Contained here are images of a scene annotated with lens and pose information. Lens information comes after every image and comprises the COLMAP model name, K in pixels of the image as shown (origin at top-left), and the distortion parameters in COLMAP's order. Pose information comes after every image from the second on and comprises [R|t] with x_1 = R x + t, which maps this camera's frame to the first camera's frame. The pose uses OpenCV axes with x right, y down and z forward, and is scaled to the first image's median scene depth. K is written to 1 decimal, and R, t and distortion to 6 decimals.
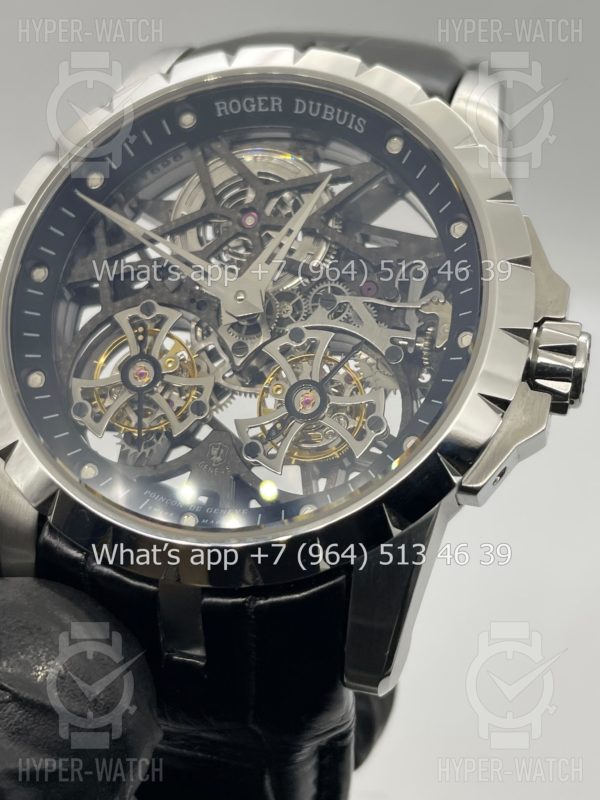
lens RADIAL K [[1205.1, 0, 300.0], [0, 1205.1, 400.0], [0, 0, 1]] dist [0.141467, -0.035995]
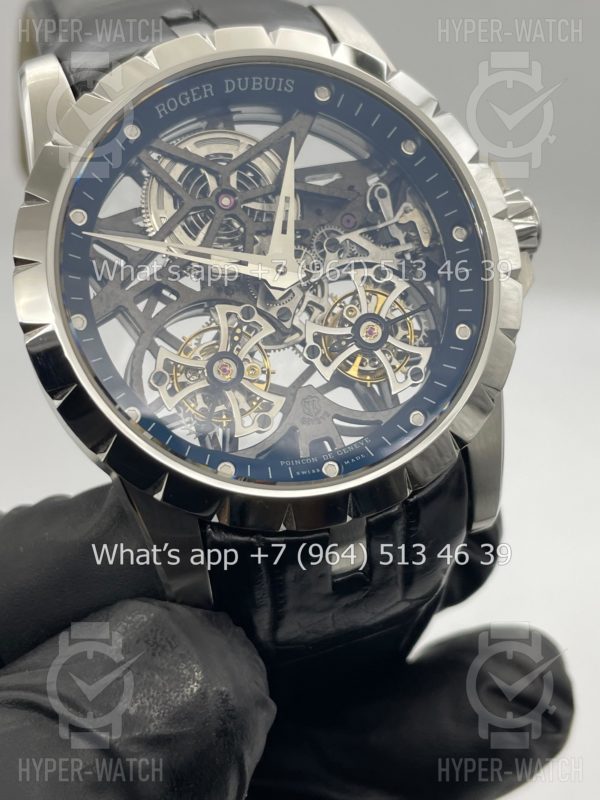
lens RADIAL K [[1205.1, 0, 300.0], [0, 1205.1, 400.0], [0, 0, 1]] dist [0.141467, -0.035995]
pose [[0.798184, -0.423582, 0.428346, -0.549712], [0.353510, 0.905094, 0.236294, -0.228087], [-0.487783, -0.037181, 0.872173, 0.009274]]
